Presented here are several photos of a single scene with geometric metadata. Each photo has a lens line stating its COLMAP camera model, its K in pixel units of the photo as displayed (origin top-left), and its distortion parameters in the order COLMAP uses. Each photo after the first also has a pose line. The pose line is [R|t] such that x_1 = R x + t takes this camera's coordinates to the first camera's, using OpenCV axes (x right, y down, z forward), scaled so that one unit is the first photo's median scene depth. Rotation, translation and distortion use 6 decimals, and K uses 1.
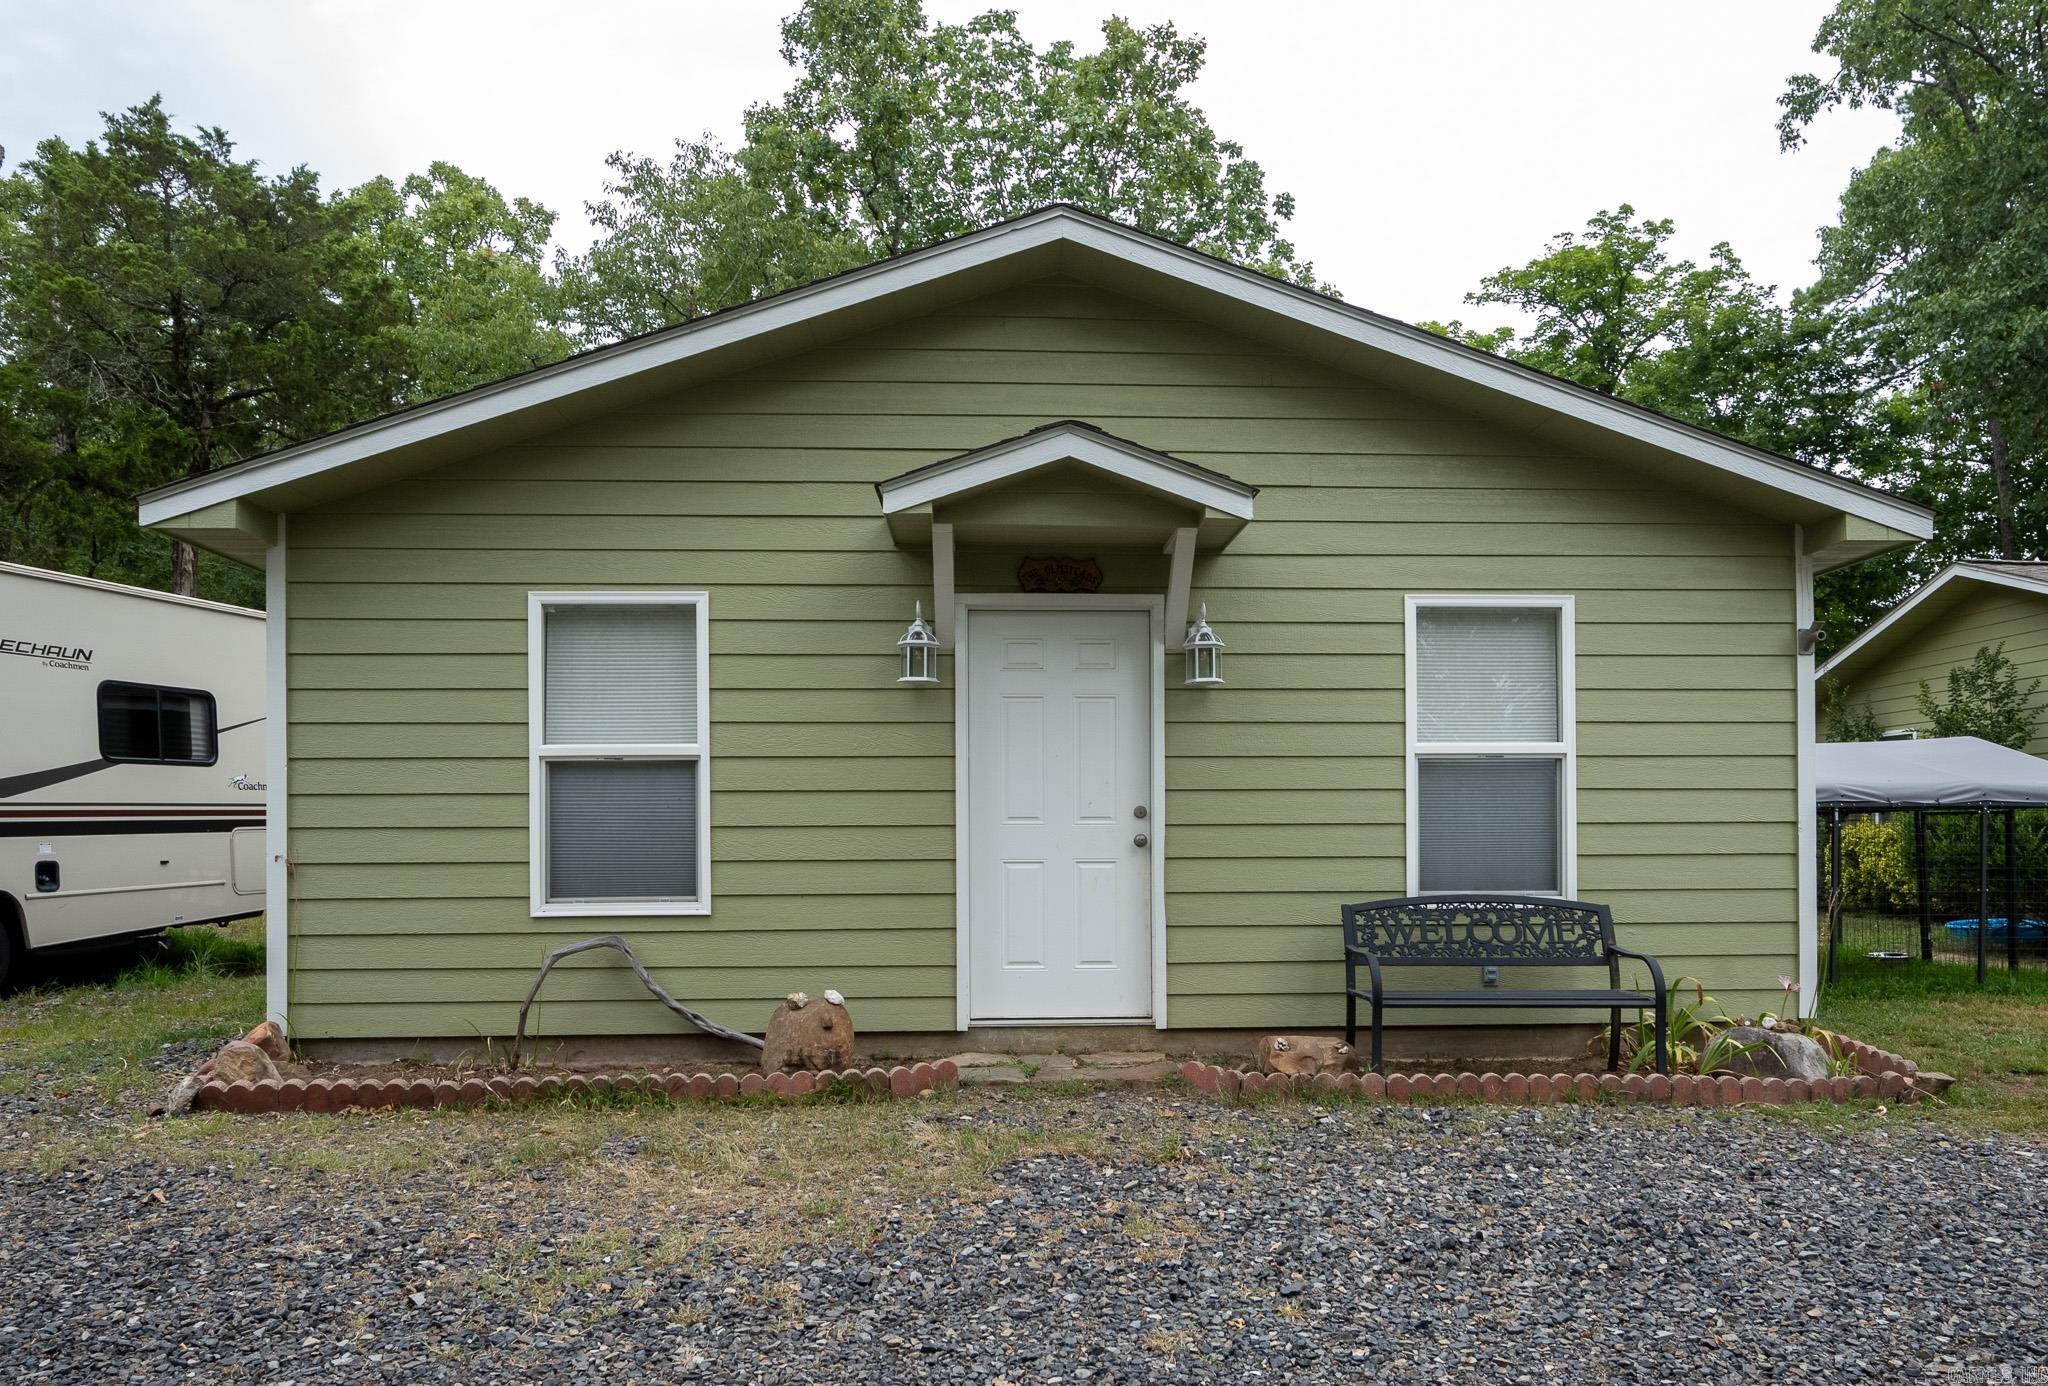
lens RADIAL K [[1346.5, 0, 1146.0], [0, 1346.5, 824.3], [0, 0, 1]] dist [0.000482, -0.001015]
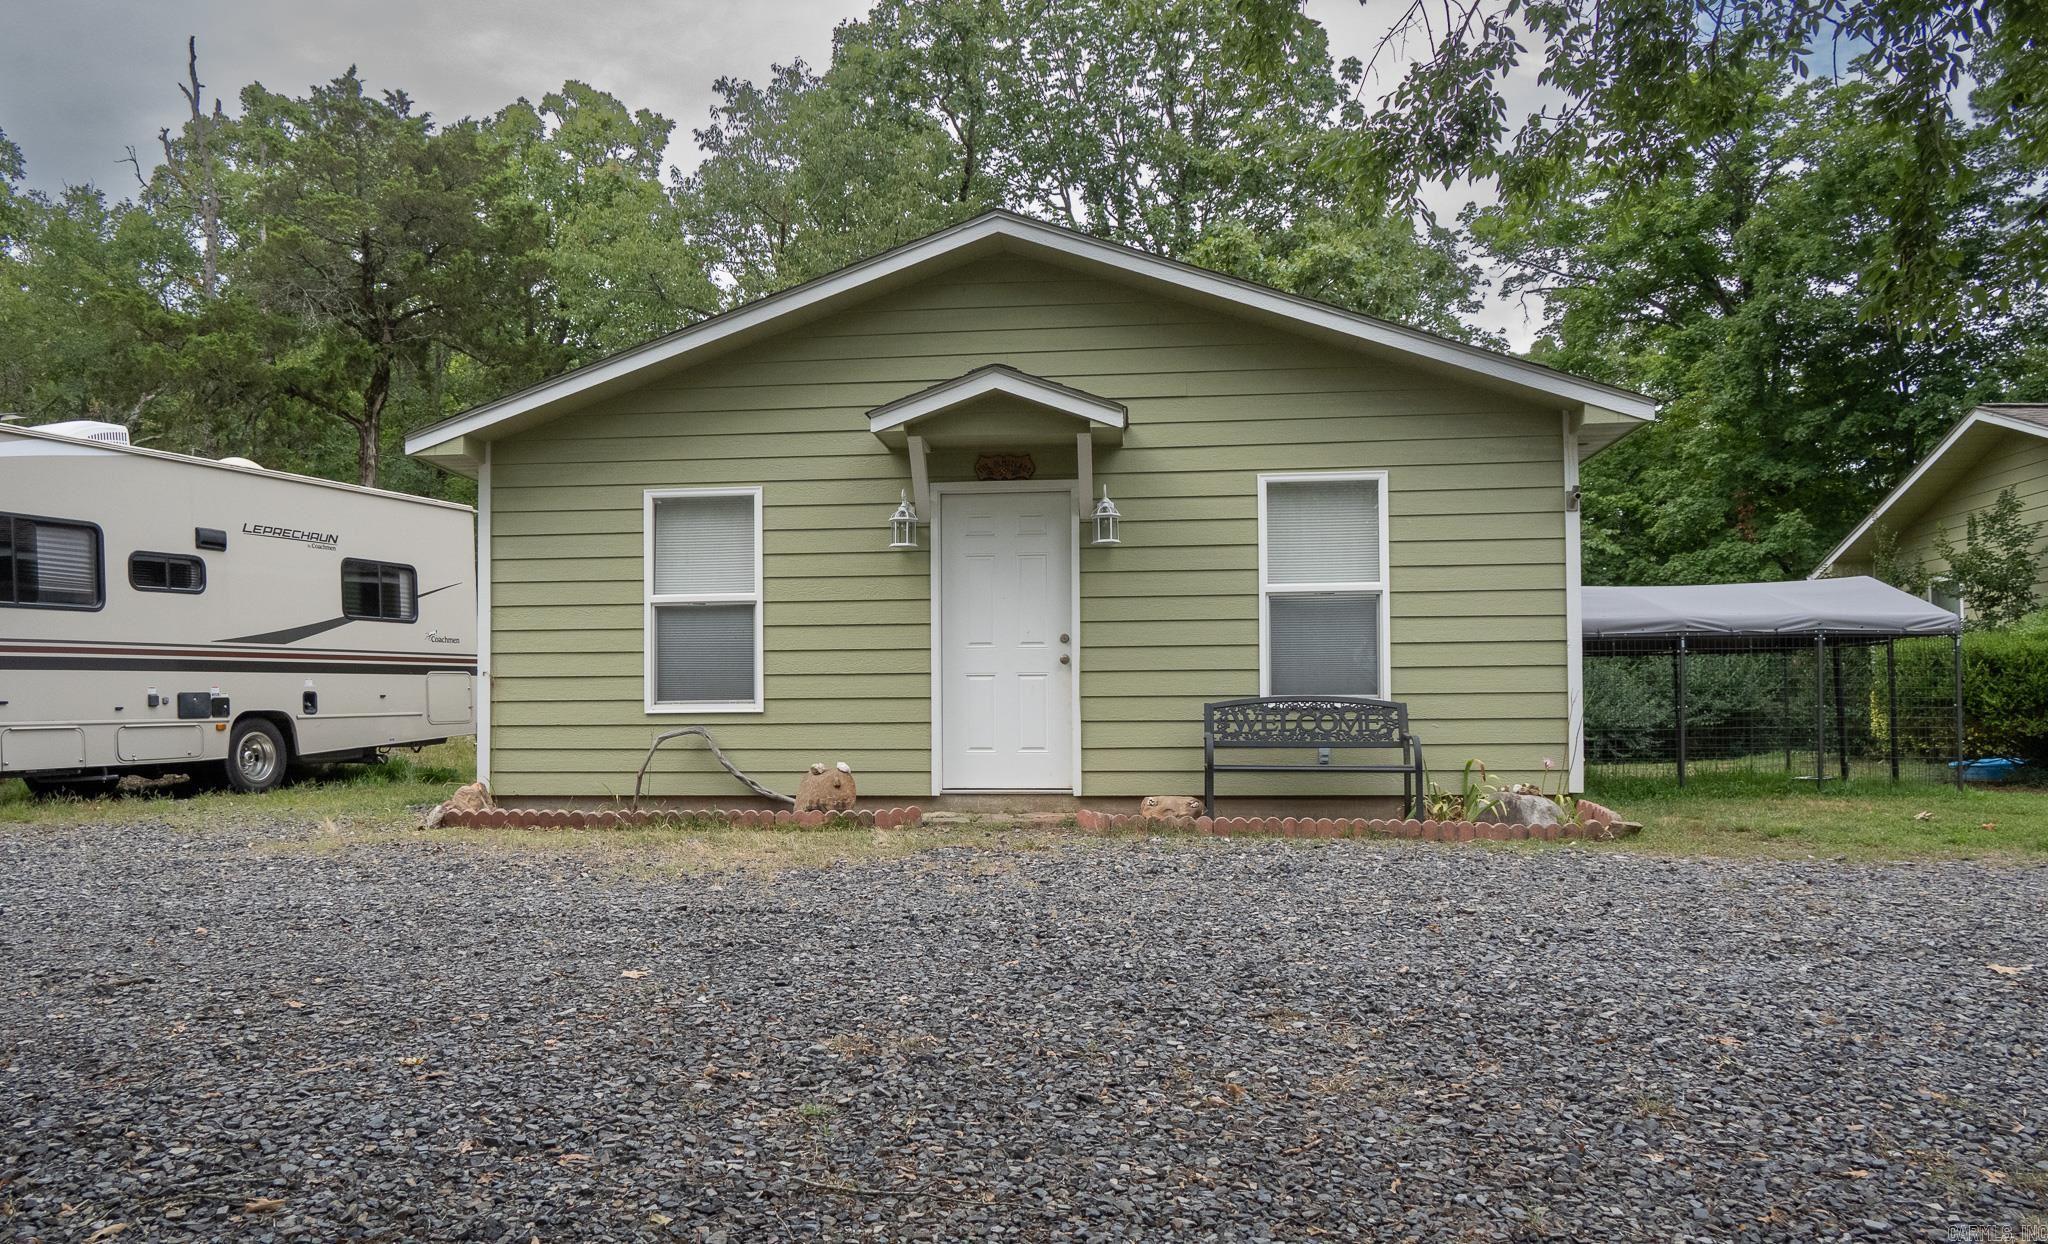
lens RADIAL K [[1444.9, 0, 1025.3], [0, 1444.9, 660.9], [0, 0, 1]] dist [0.008637, 0.002647]
pose [[0.984835, -0.006570, -0.173371, 0.211683], [0.002090, 0.999659, -0.026014, 0.052146], [0.173482, 0.025257, 0.984513, -0.451248]]
